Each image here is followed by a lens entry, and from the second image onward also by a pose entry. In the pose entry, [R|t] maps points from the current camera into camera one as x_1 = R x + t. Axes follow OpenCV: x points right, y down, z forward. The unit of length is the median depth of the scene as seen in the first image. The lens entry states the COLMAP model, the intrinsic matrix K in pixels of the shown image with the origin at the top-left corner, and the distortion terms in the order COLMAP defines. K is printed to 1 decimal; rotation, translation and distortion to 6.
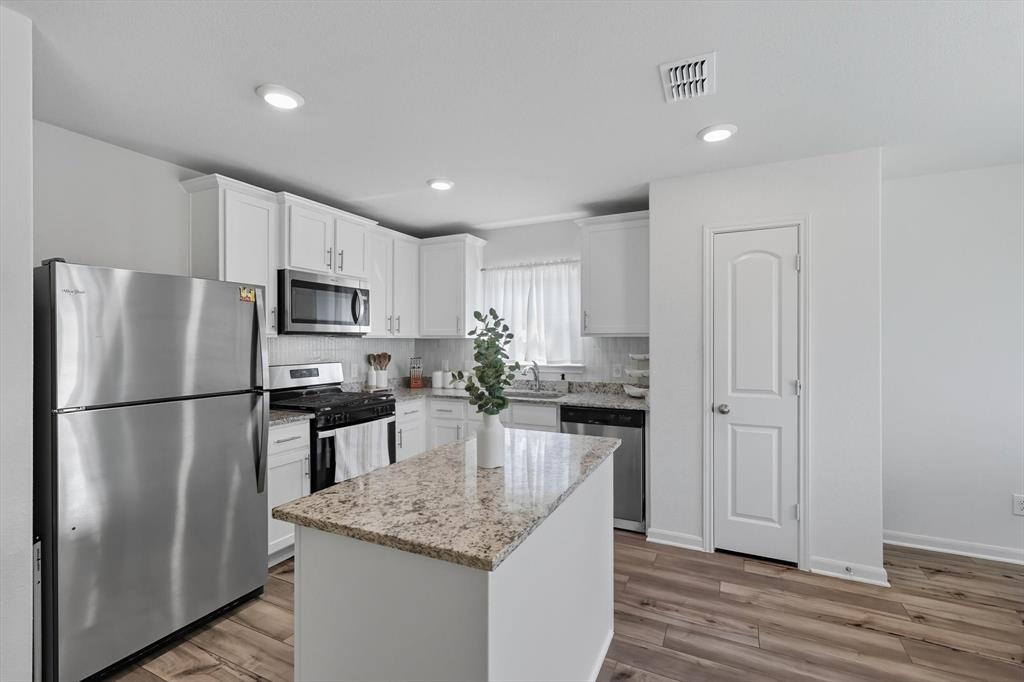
lens RADIAL K [[526.0, 0, 512.0], [0, 526.0, 341.0], [0, 0, 1]] dist [0.000177, -0.000061]
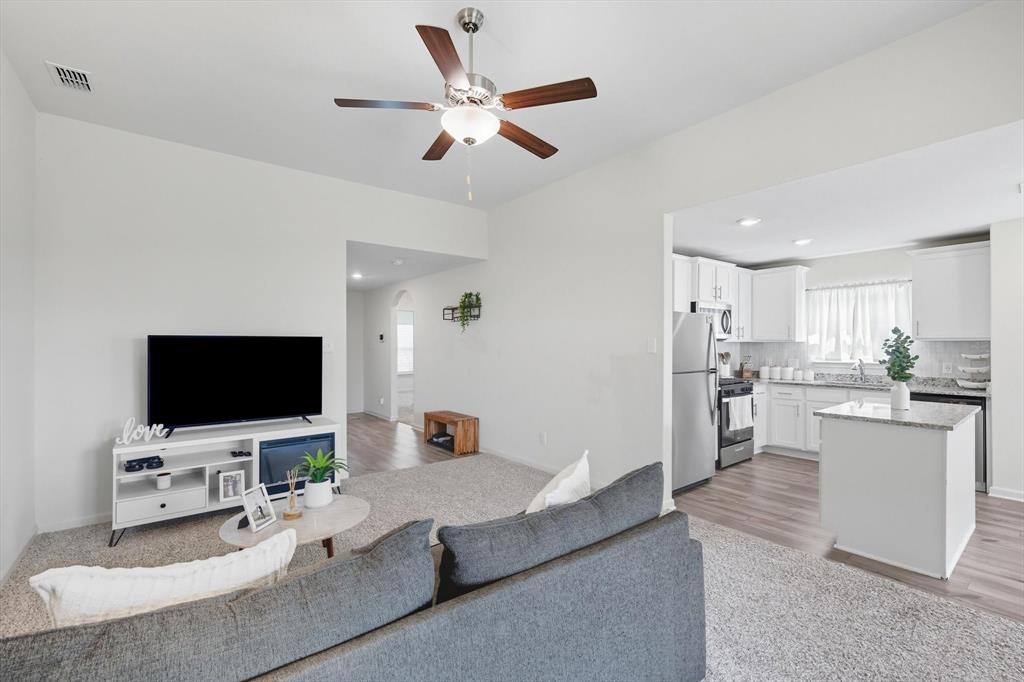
lens RADIAL K [[460.4, 0, 514.4], [0, 460.4, 348.0], [0, 0, 1]] dist [0.003706, 0.000660]
pose [[0.882182, 0.002622, -0.470901, -0.194916], [0.001390, 0.999966, 0.008171, -0.000766], [0.470906, -0.007862, 0.882148, -0.456408]]
